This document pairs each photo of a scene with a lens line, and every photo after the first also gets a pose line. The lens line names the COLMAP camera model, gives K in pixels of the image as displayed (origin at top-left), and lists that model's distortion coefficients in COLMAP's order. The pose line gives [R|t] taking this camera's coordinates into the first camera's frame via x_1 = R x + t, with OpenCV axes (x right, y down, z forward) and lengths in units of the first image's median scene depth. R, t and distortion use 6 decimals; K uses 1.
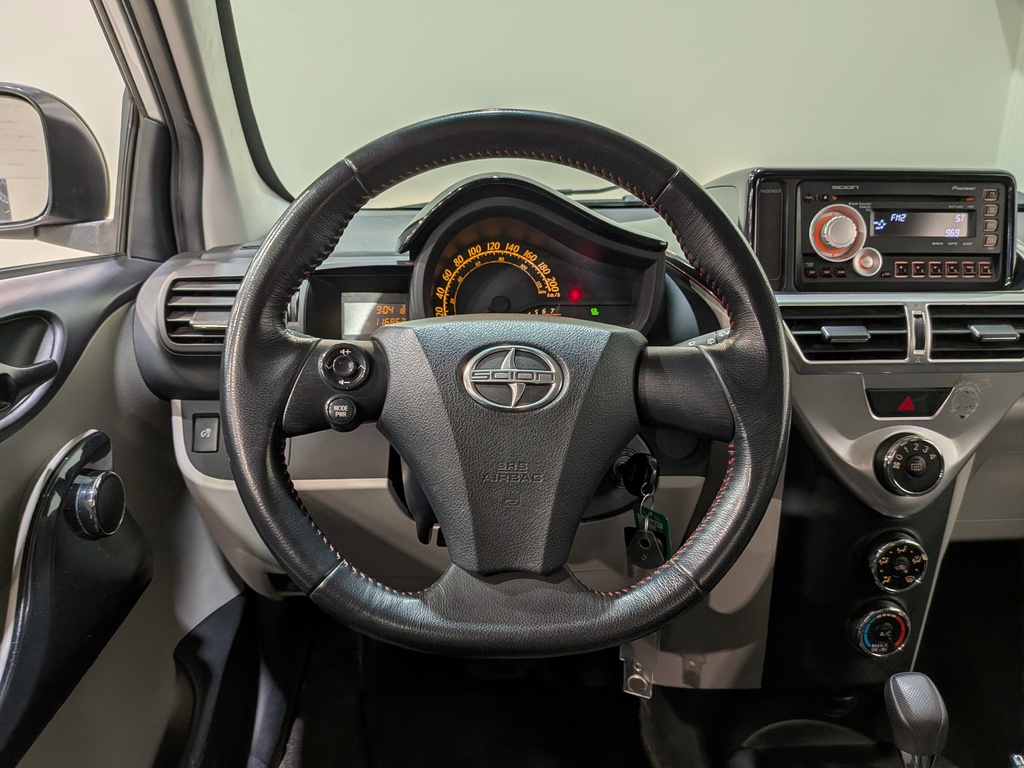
lens RADIAL K [[735.3, 0, 526.4], [0, 735.3, 392.1], [0, 0, 1]] dist [0.105199, -0.201420]
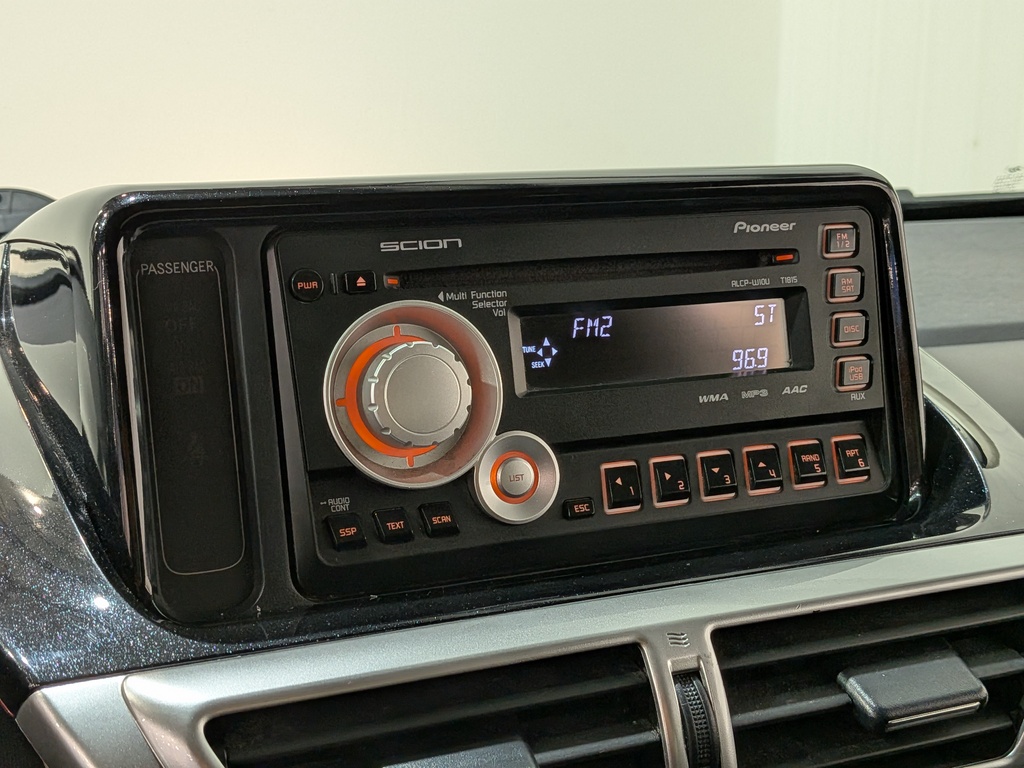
lens RADIAL K [[1546.9, 0, 512.0], [0, 1546.9, 384.0], [0, 0, 1]] dist [-0.017652, -0.023703]
pose [[0.929638, -0.075528, 0.360650, 0.227837], [0.115430, 0.989195, -0.090381, -0.155322], [-0.349927, 0.125652, 0.928312, 0.402642]]
